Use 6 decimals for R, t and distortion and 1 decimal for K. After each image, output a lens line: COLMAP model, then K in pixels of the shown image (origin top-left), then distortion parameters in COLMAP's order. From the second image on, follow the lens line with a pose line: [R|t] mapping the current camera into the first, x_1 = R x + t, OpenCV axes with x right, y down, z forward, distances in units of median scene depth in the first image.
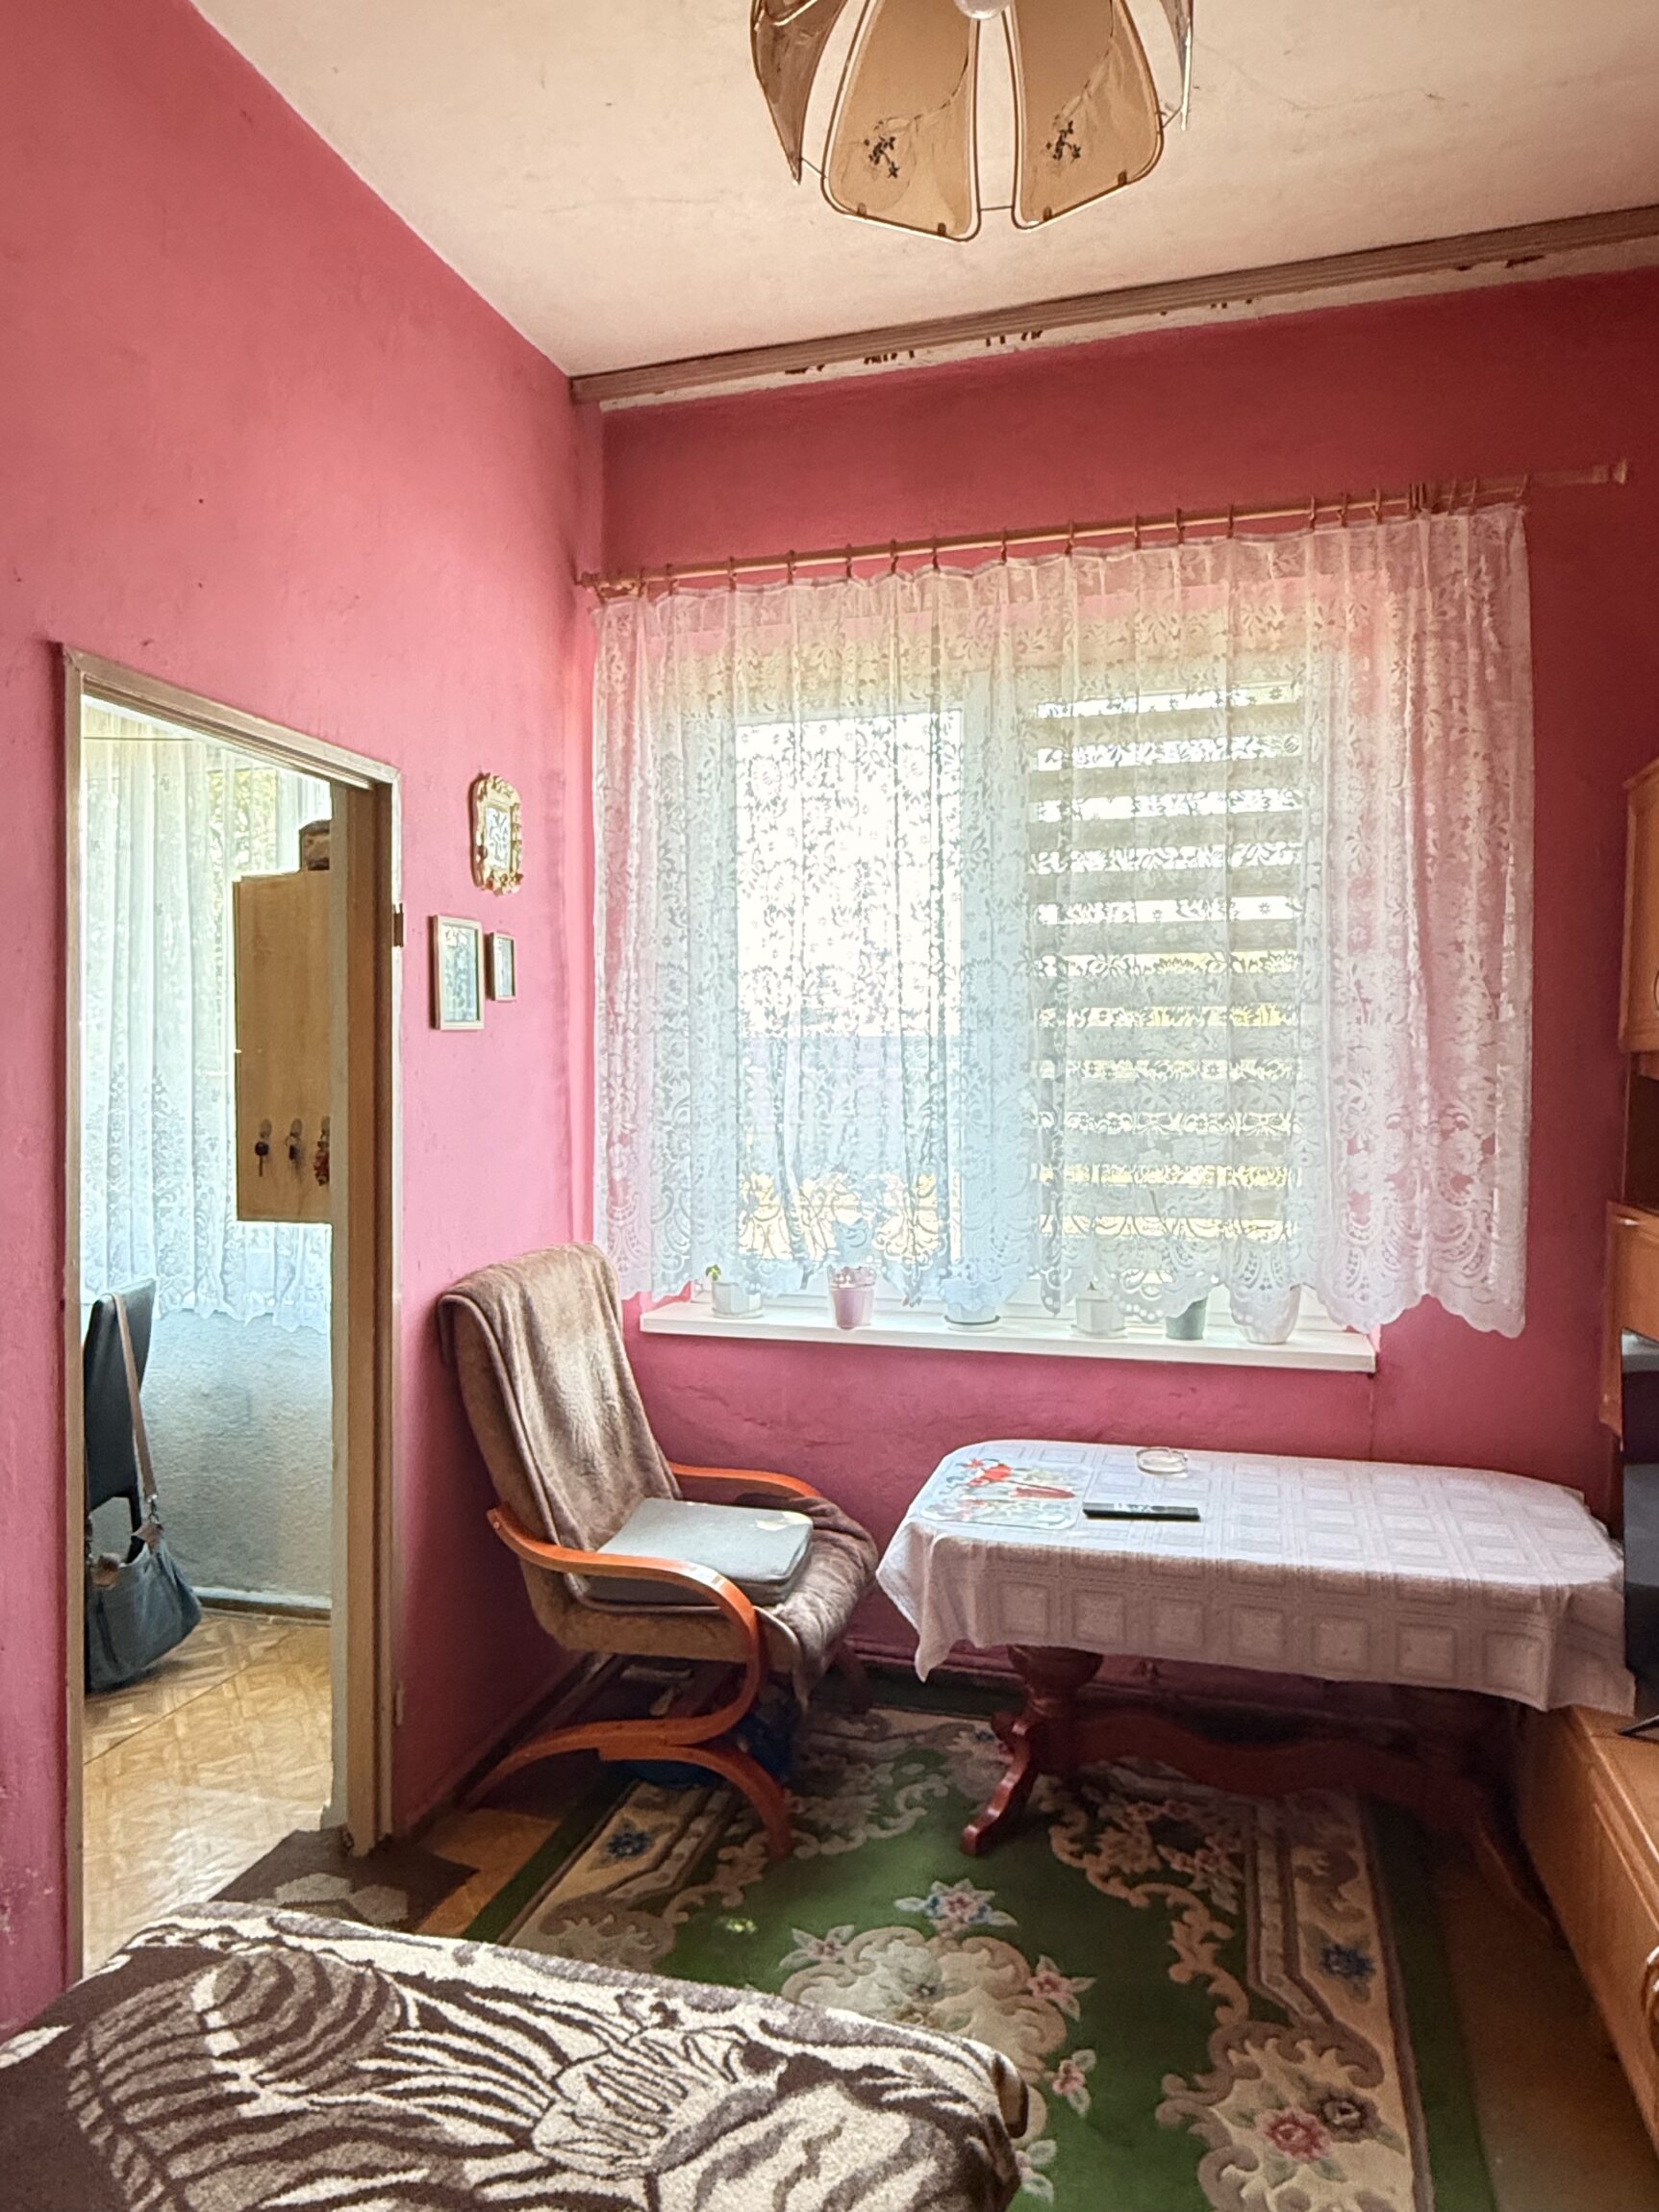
lens RADIAL K [[1387.0, 0, 833.8], [0, 1387.0, 1102.7], [0, 0, 1]] dist [-0.002203, 0.003098]
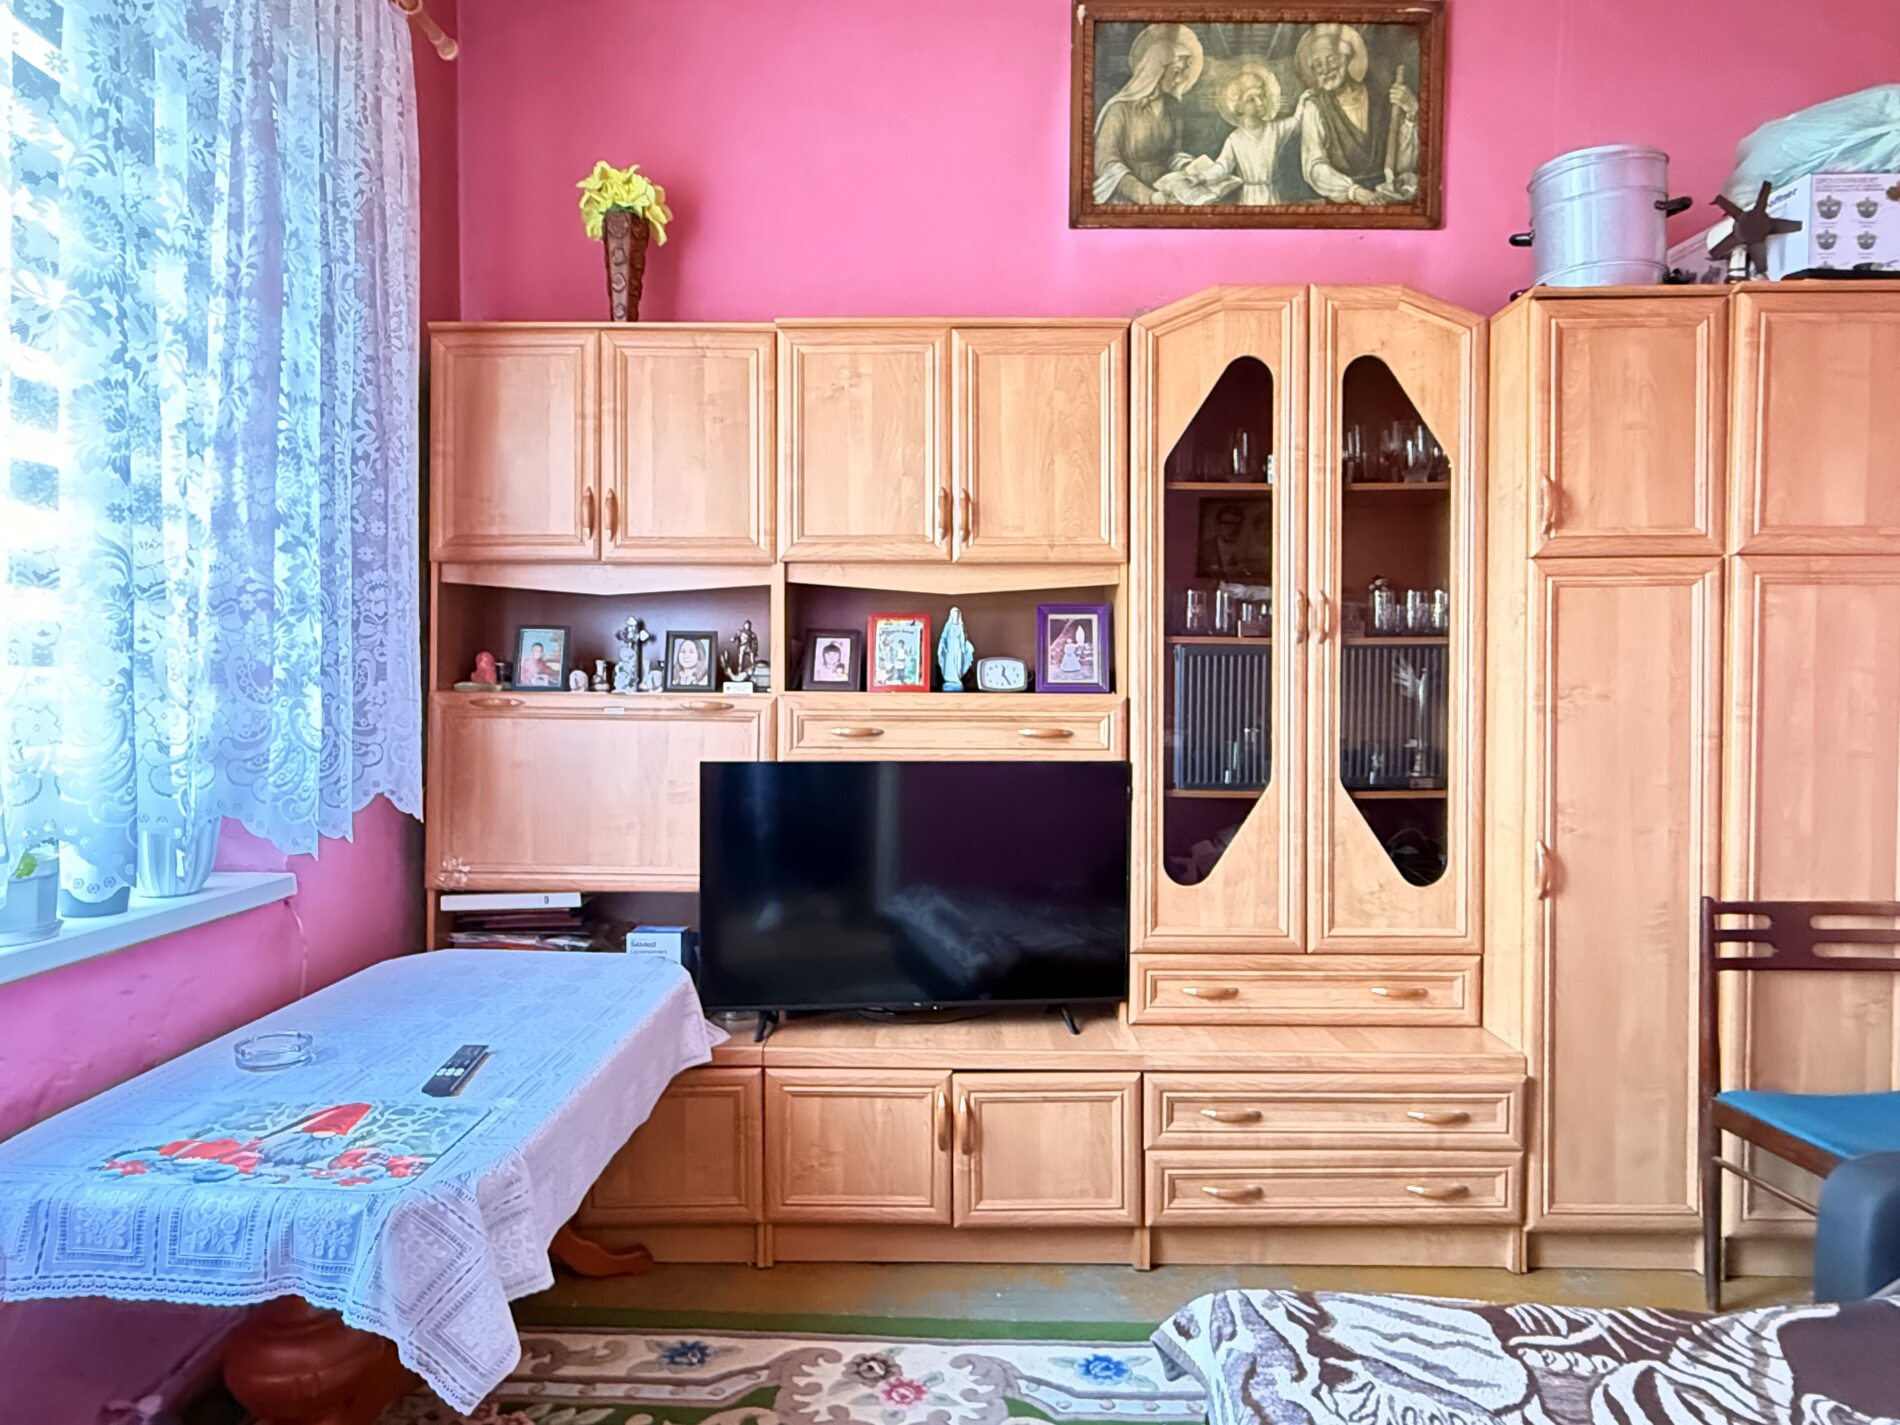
lens RADIAL K [[1191.3, 0, 944.7], [0, 1191.3, 714.1], [0, 0, 1]] dist [-0.002203, 0.003098]
pose [[-0.263345, -0.018765, 0.964519, -0.863921], [0.020007, 0.999490, 0.024908, 0.129491], [-0.964494, 0.025857, -0.262835, 1.510682]]
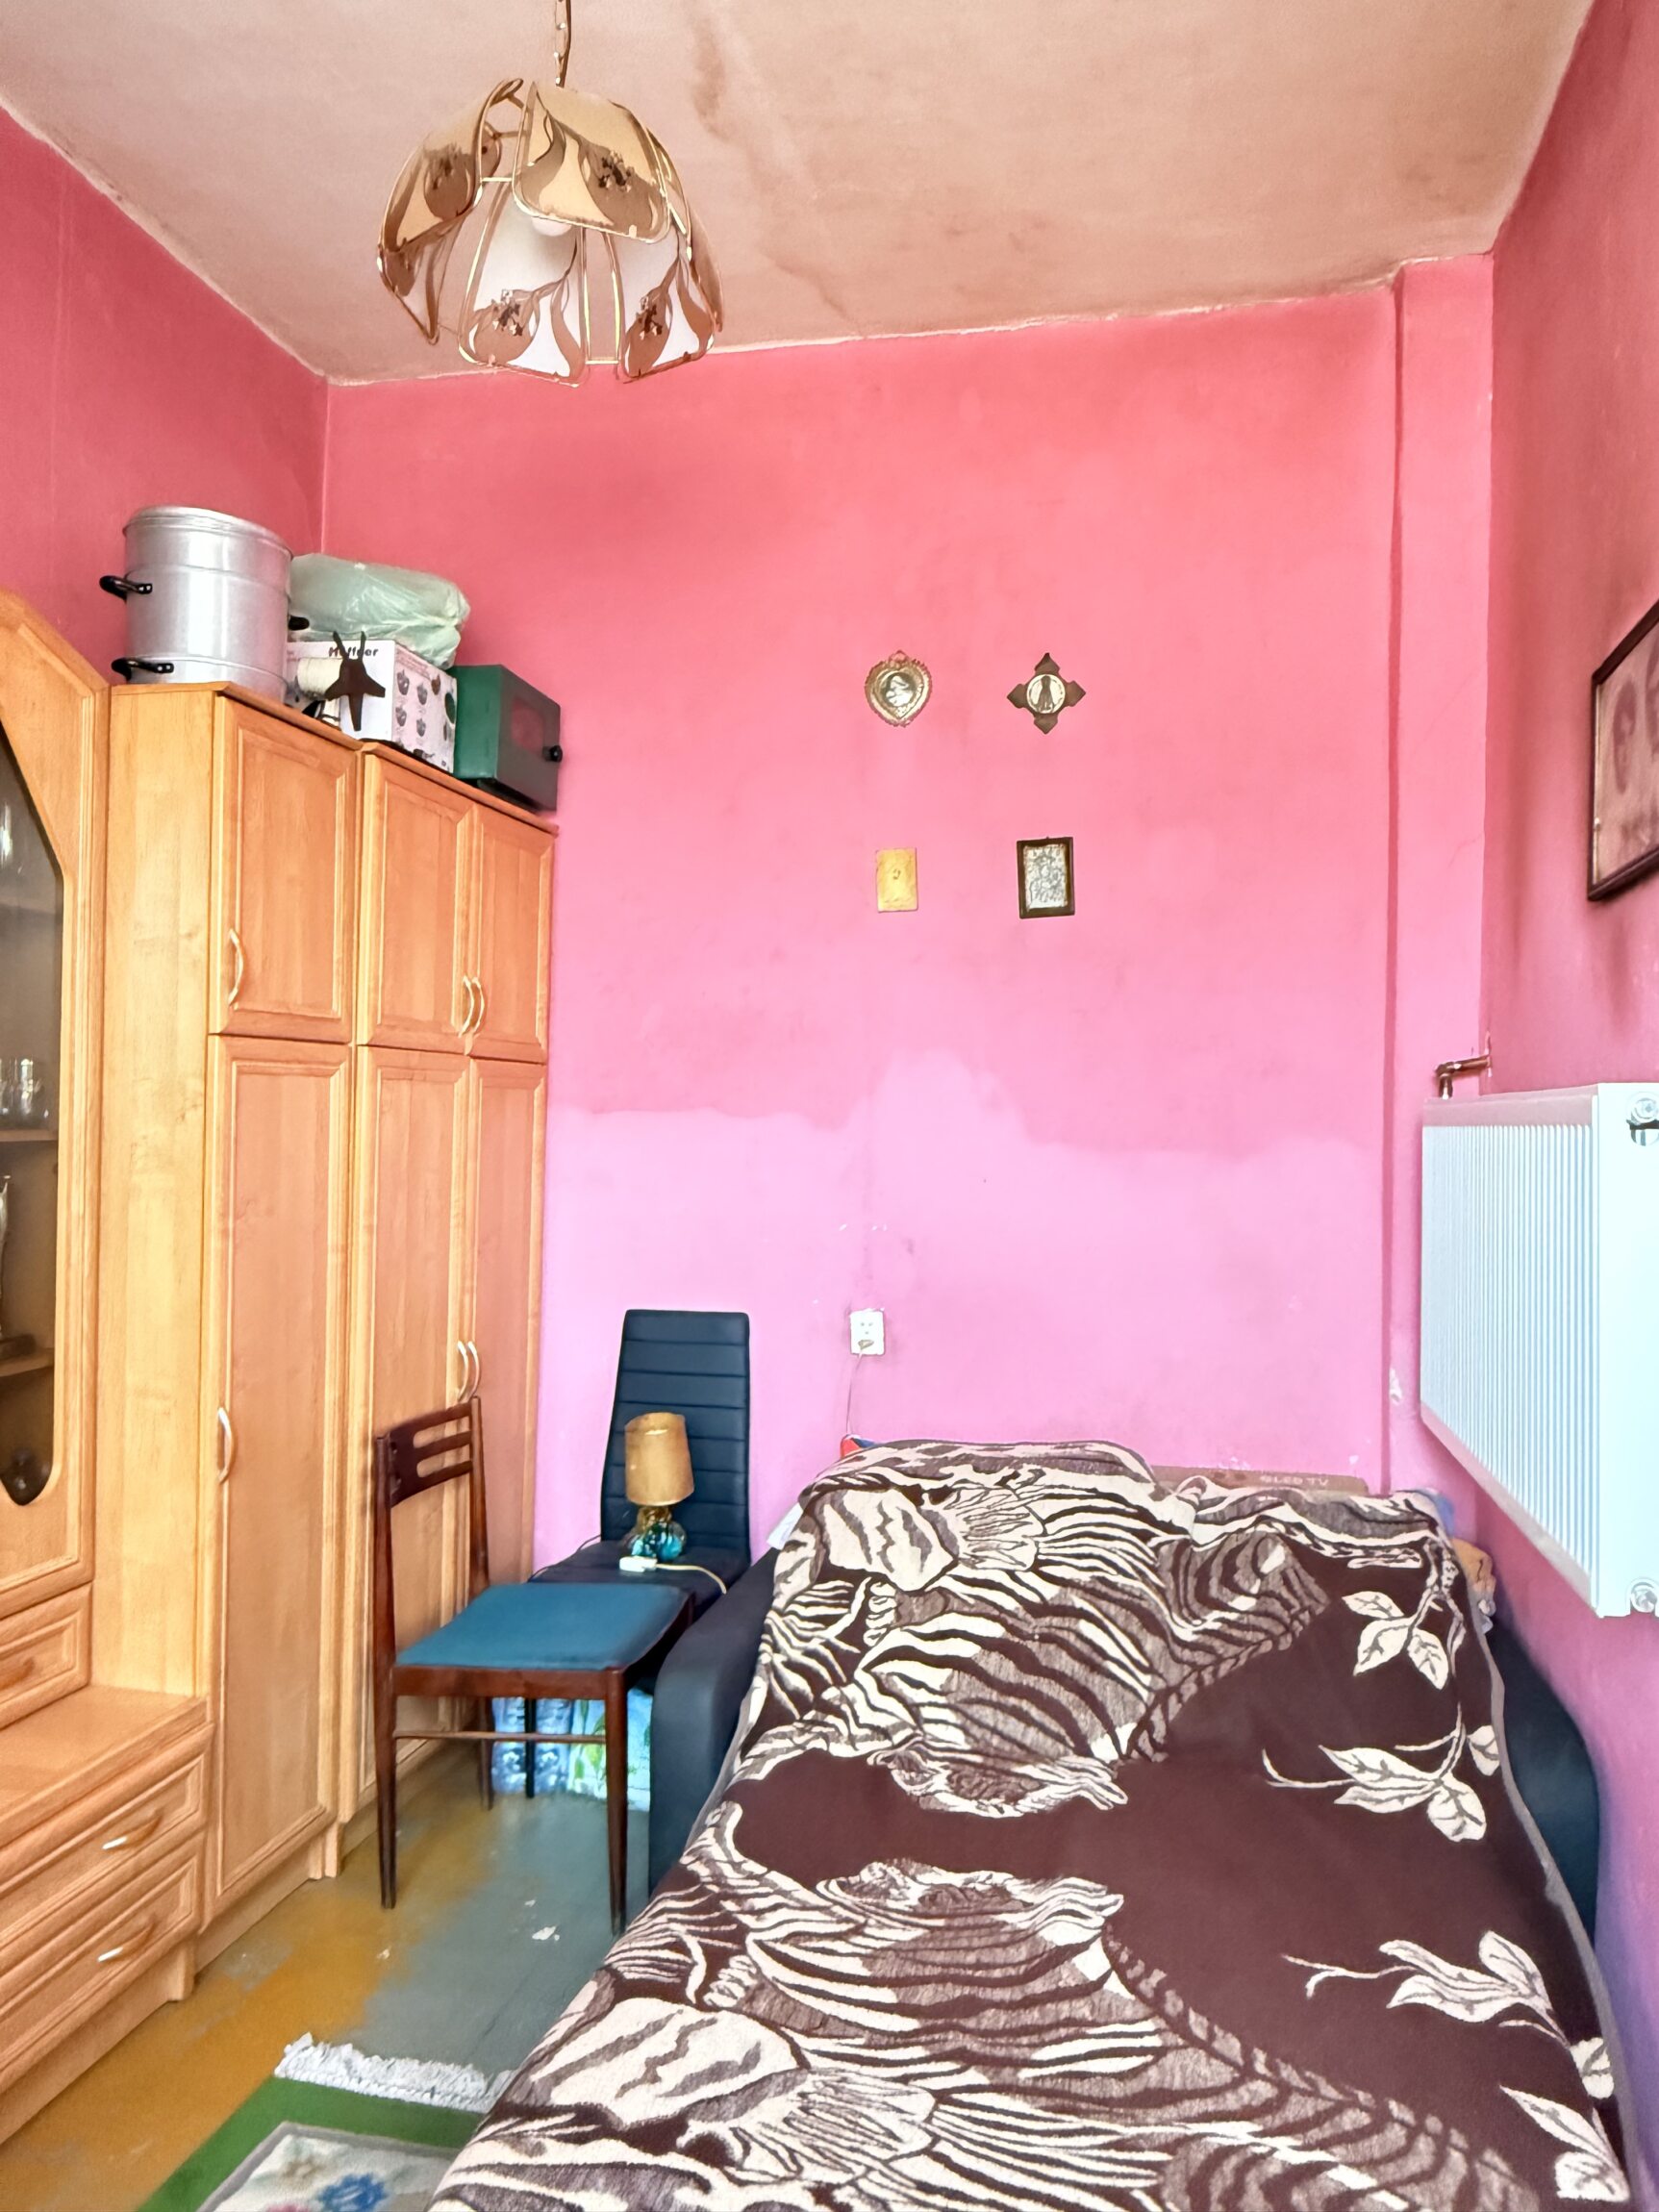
lens RADIAL K [[1545.6, 0, 829.5], [0, 1545.6, 1106.0], [0, 0, 1]] dist [-0.004731, 0.000080]
pose [[-0.997819, -0.013847, -0.064535, -0.056897], [-0.014762, 0.999797, 0.013720, 0.019471], [0.064332, 0.014643, -0.997821, 1.926296]]
